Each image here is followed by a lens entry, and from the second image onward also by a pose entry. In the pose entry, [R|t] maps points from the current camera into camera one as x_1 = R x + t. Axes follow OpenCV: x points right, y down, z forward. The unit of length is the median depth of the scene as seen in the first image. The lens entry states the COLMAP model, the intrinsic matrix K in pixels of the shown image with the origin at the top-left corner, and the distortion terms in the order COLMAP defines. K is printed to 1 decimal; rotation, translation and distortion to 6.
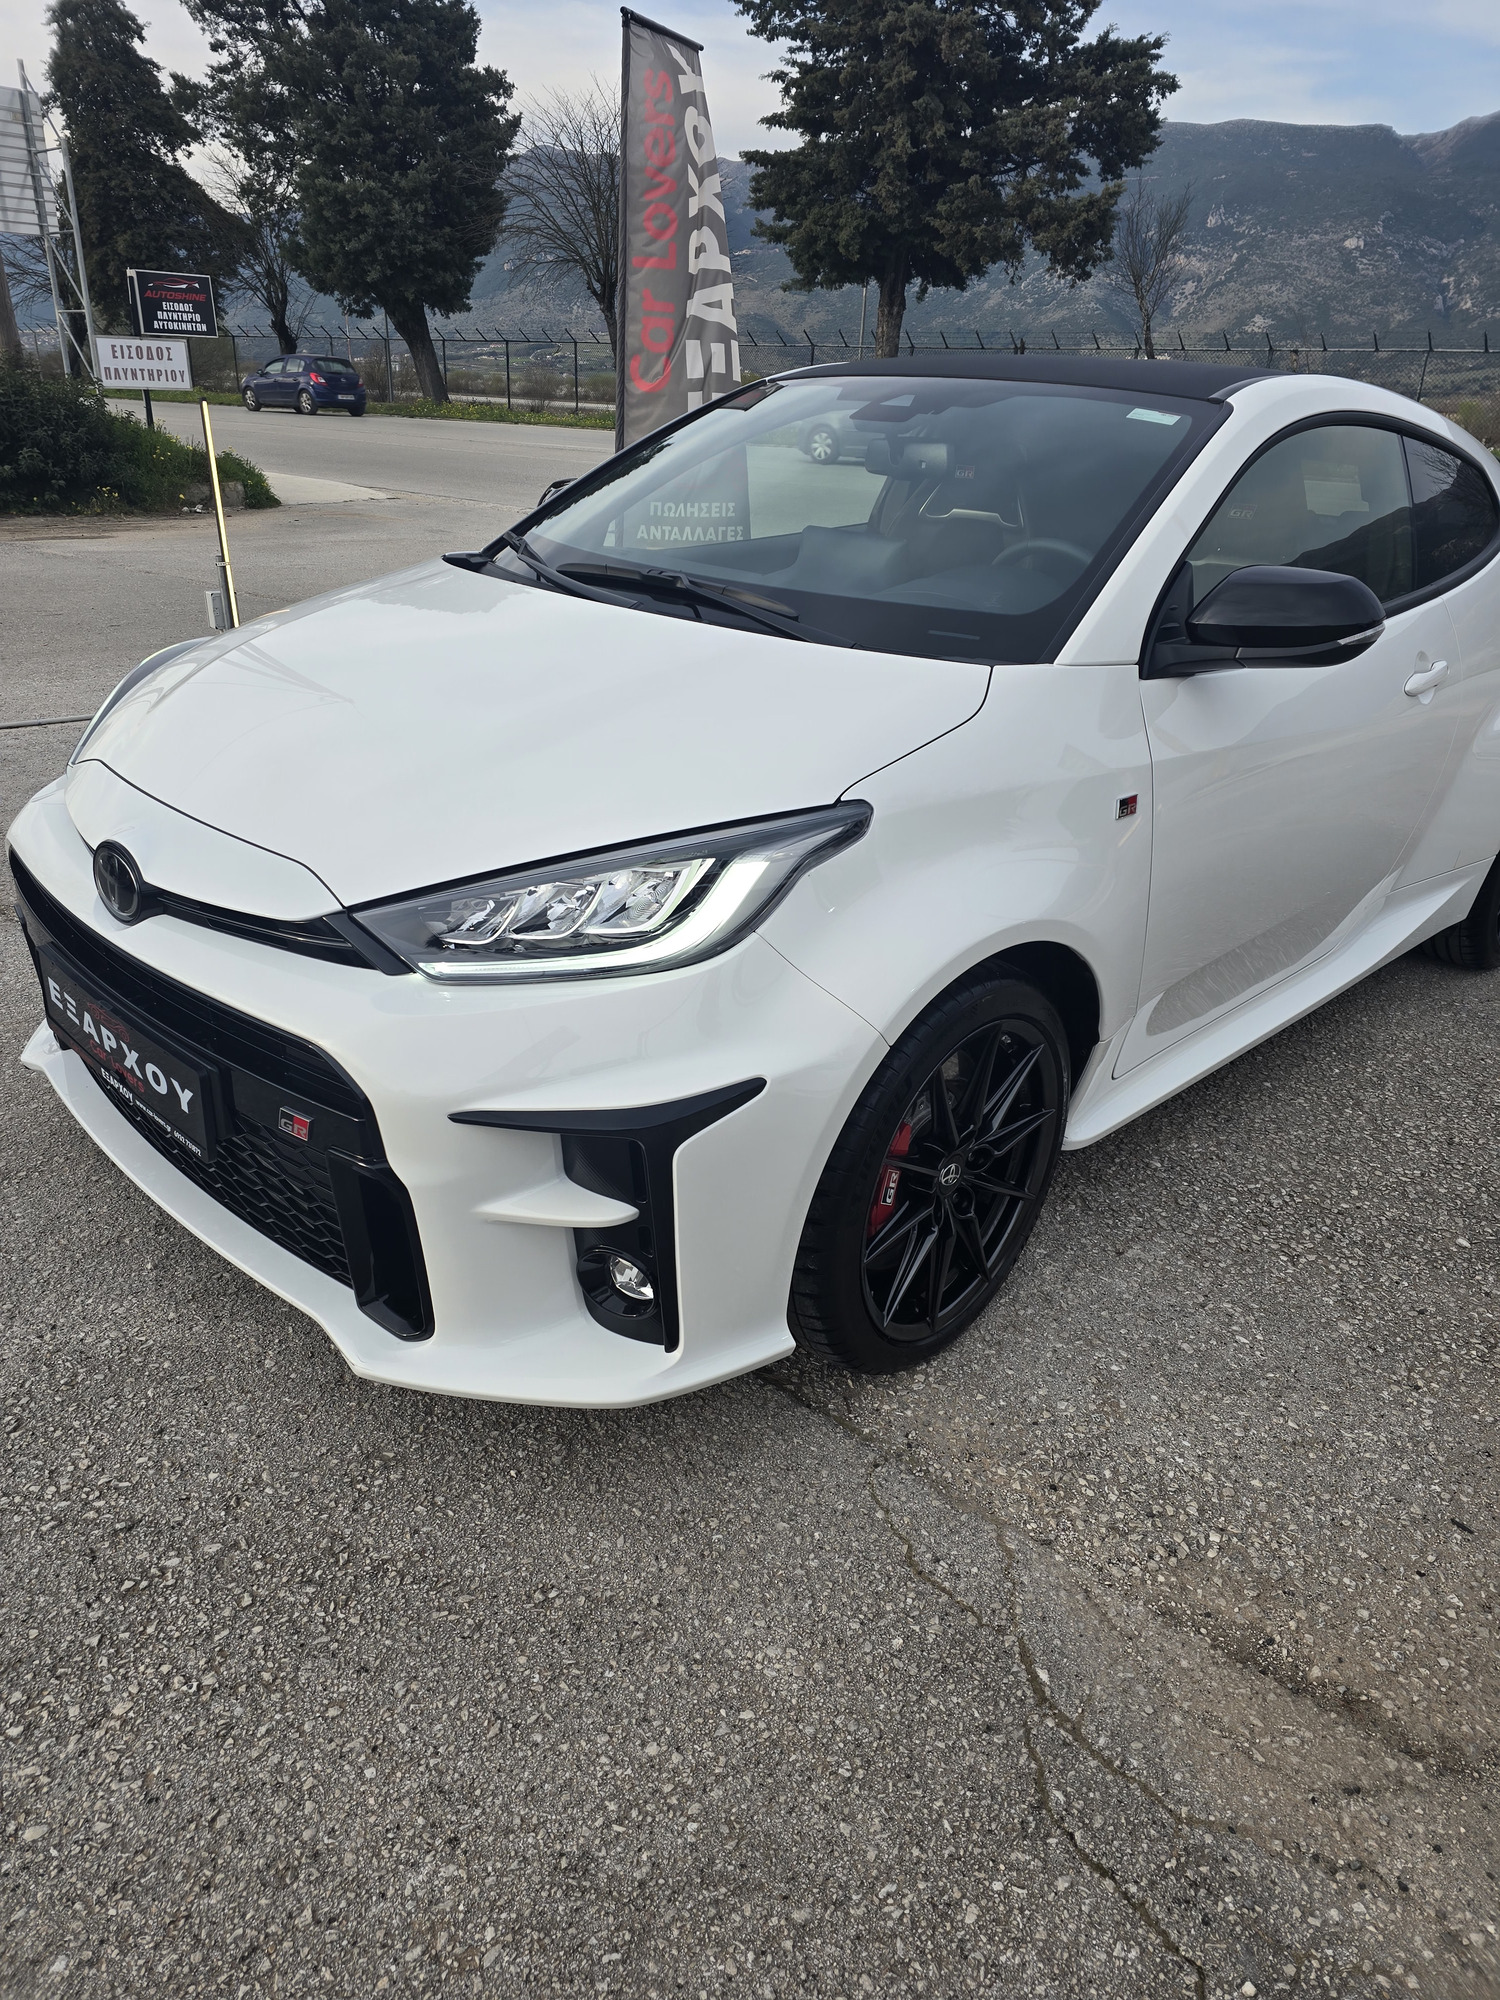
lens RADIAL K [[1331.3, 0, 725.0], [0, 1331.3, 993.7], [0, 0, 1]] dist [0.050302, -0.048130]
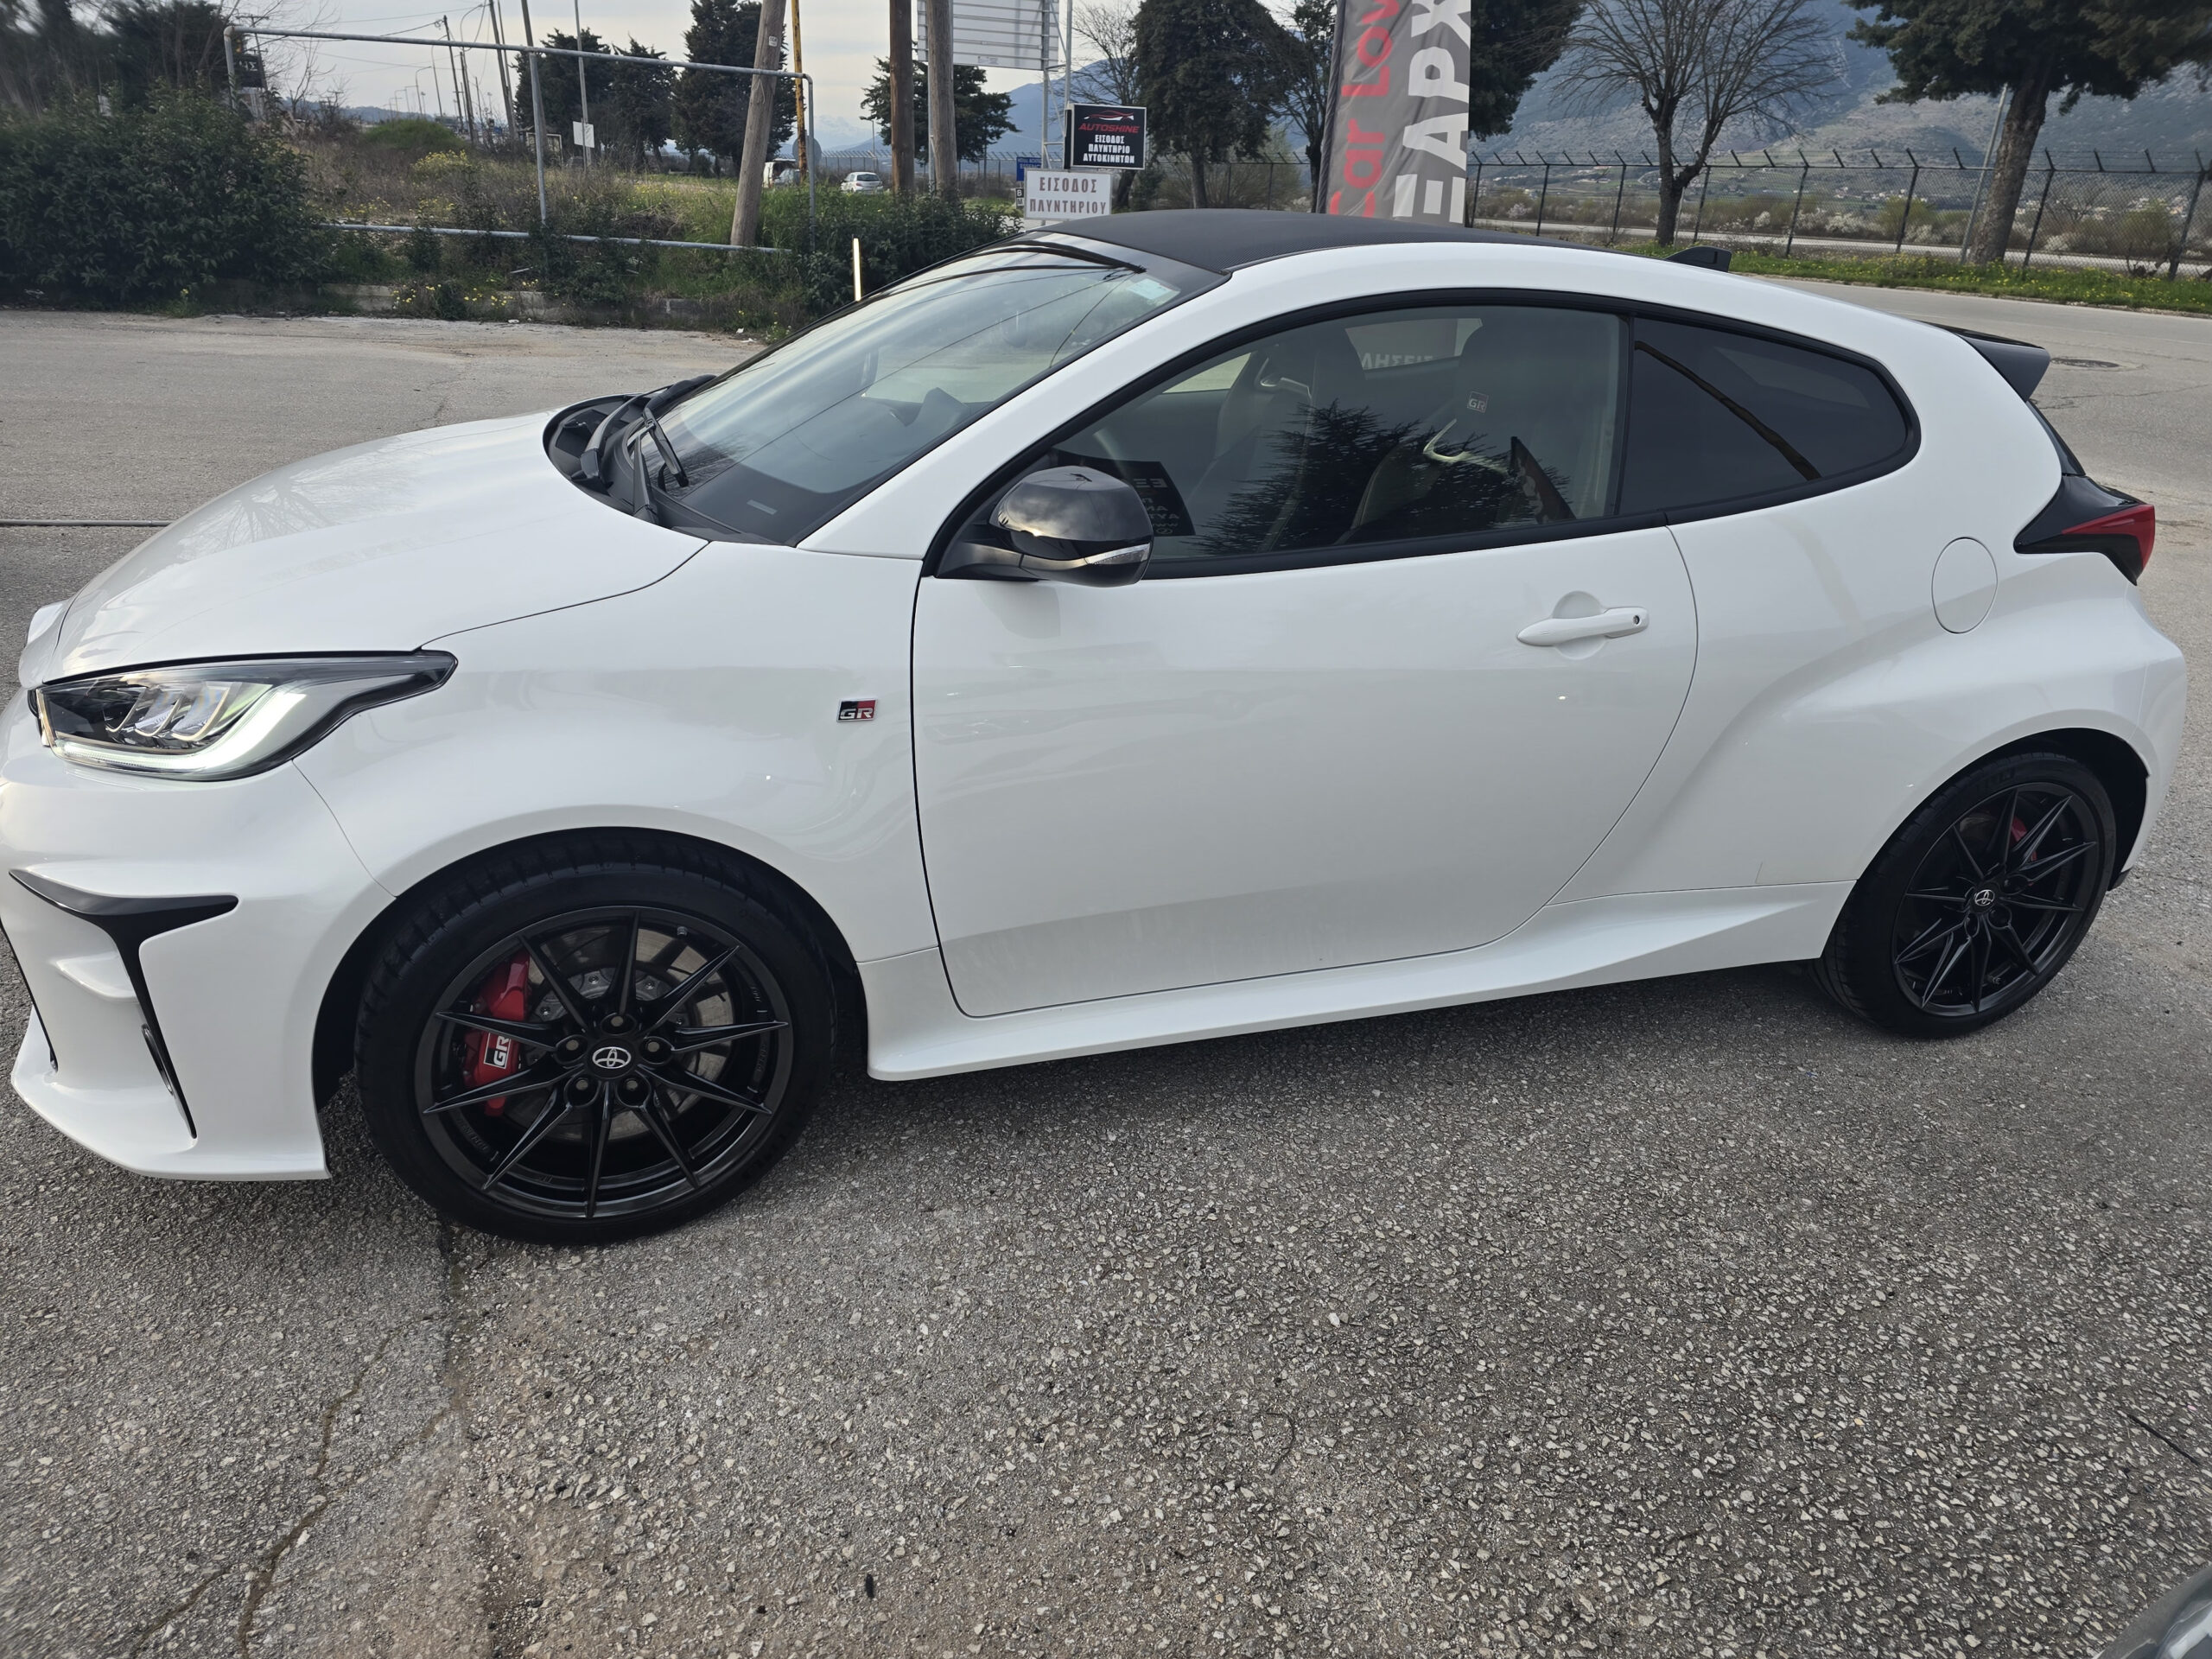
lens RADIAL K [[1472.4, 0, 1083.5], [0, 1472.4, 822.8], [0, 0, 1]] dist [0.050302, -0.048130]
pose [[0.900936, 0.172255, -0.398299, 0.055062], [-0.186066, 0.982529, 0.004048, -0.006207], [0.392038, 0.070463, 0.917247, 0.008940]]
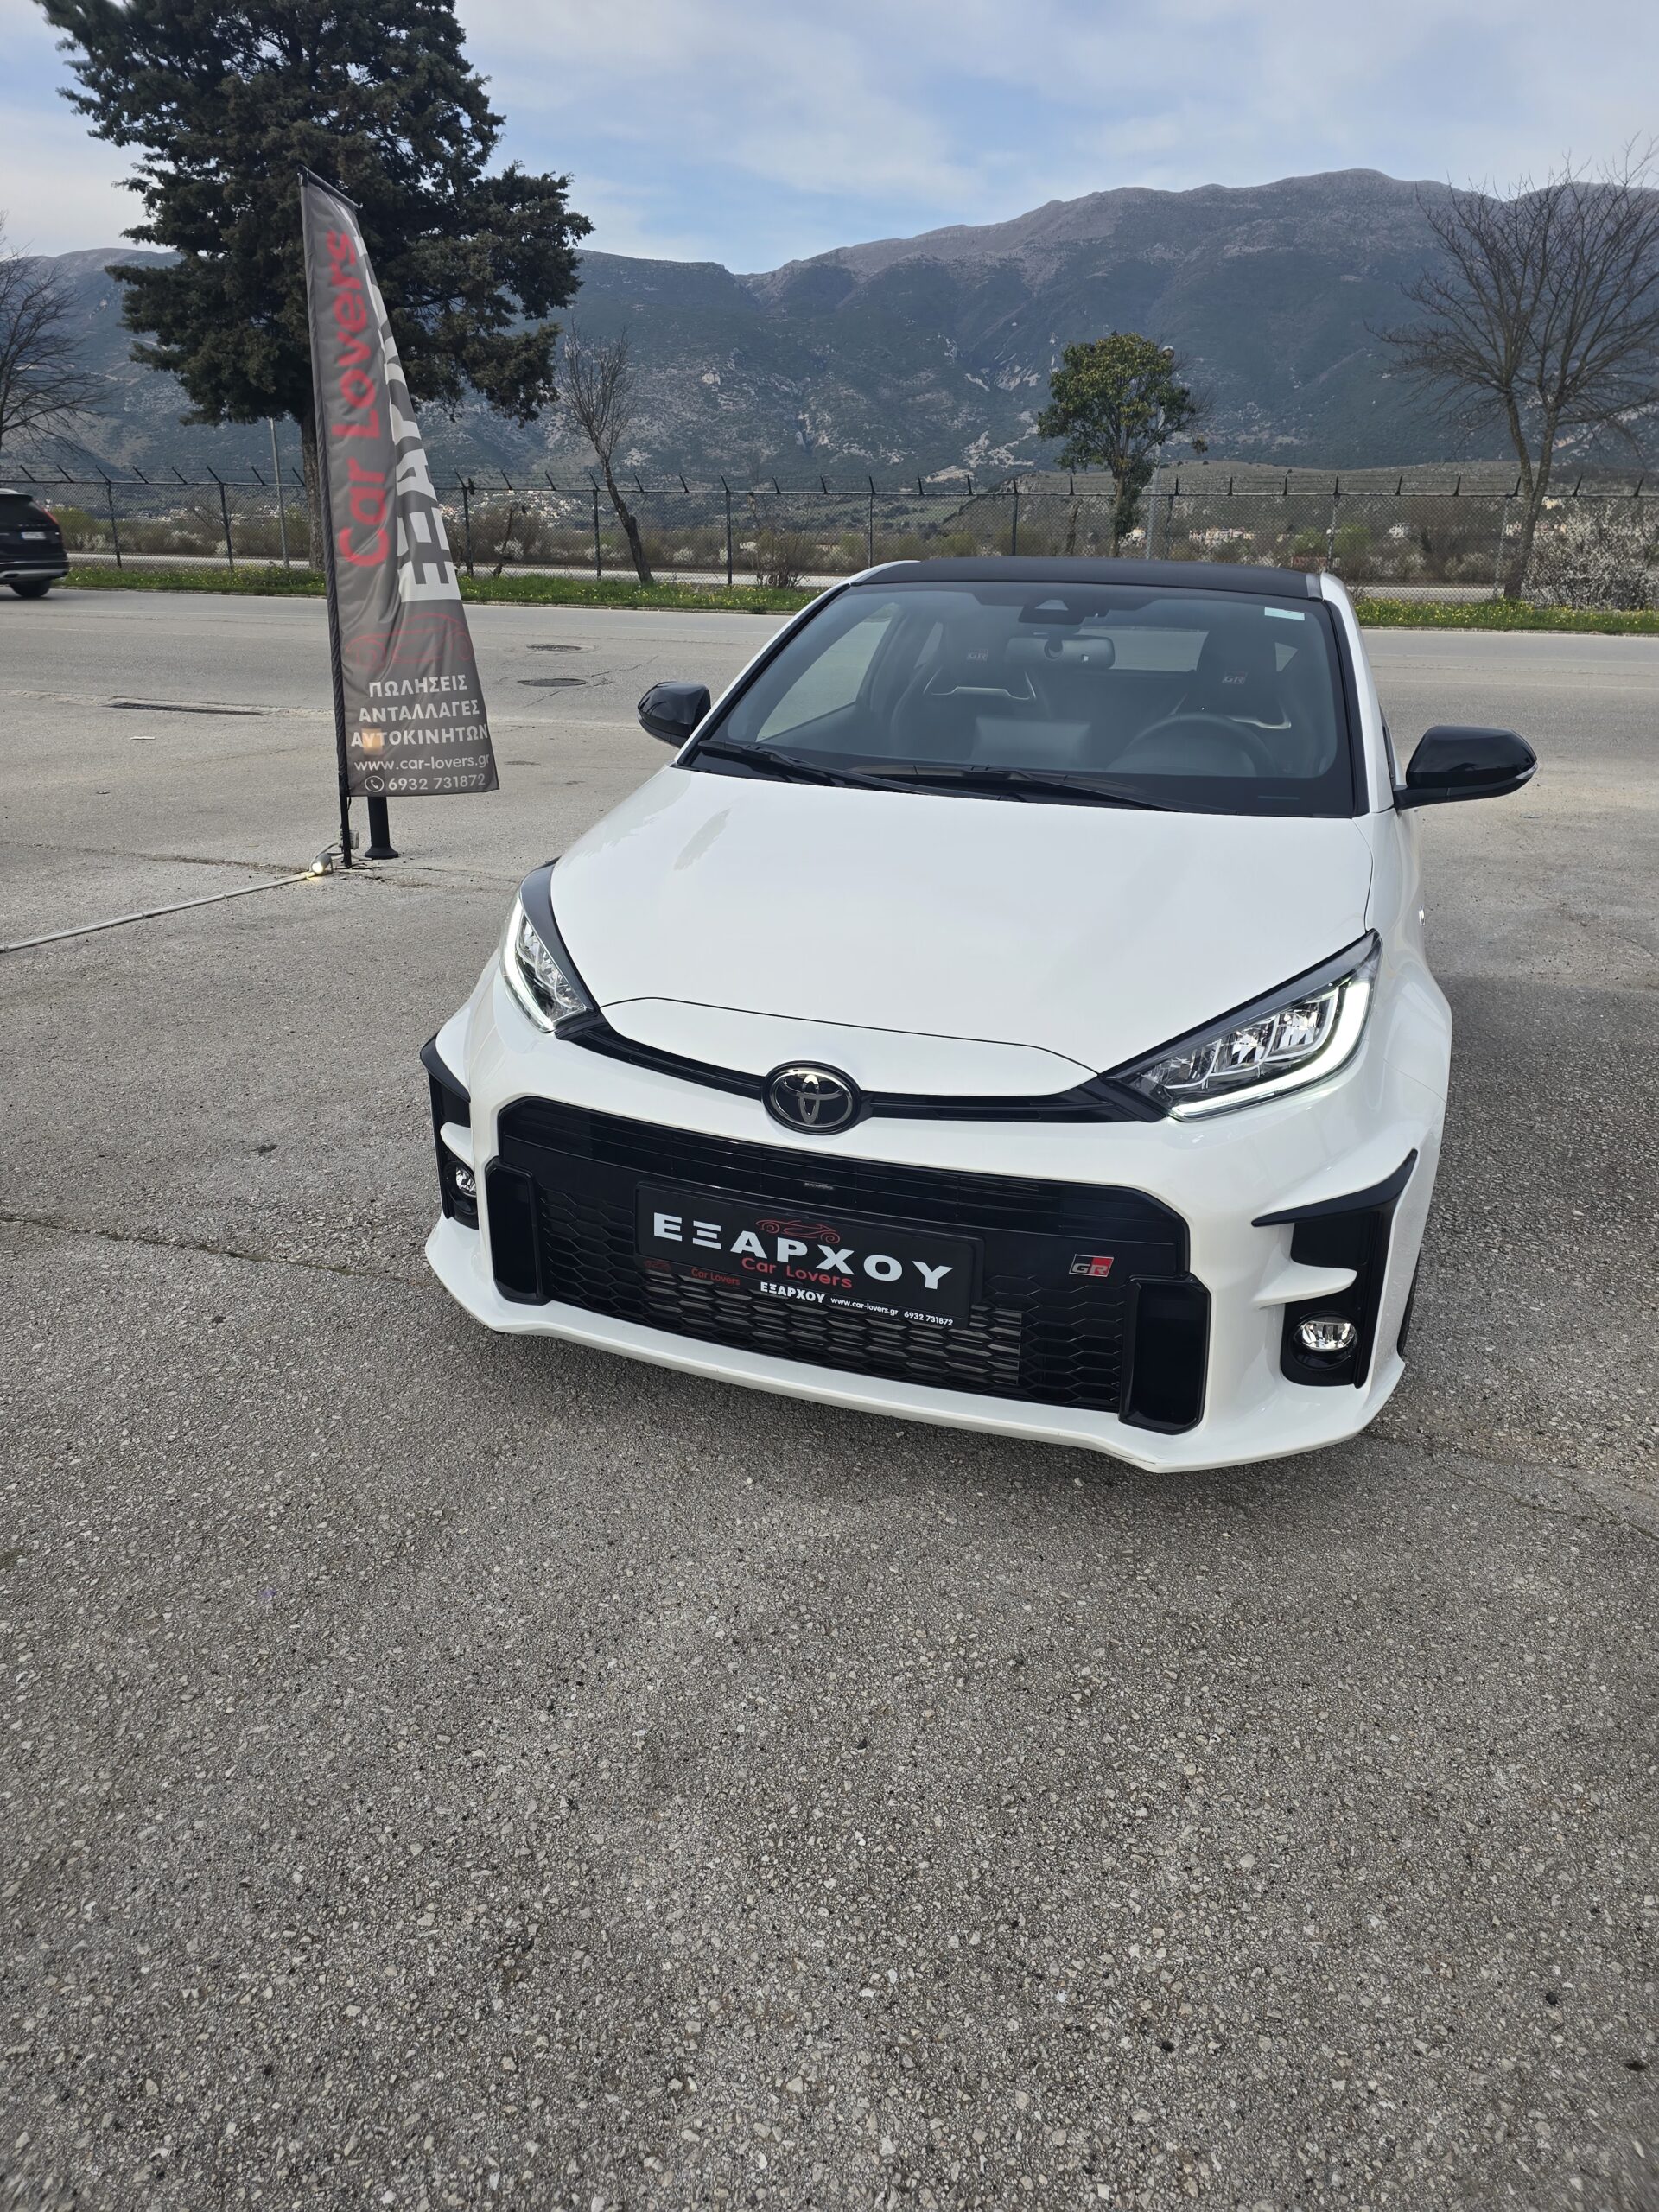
lens RADIAL K [[1479.2, 0, 819.4], [0, 1479.2, 1102.2], [0, 0, 1]] dist [0.051024, -0.049298]
pose [[0.901079, -0.170270, 0.398829, -0.056394], [0.191241, 0.981456, -0.013067, -0.003828], [-0.389208, 0.088047, 0.916932, -0.005193]]
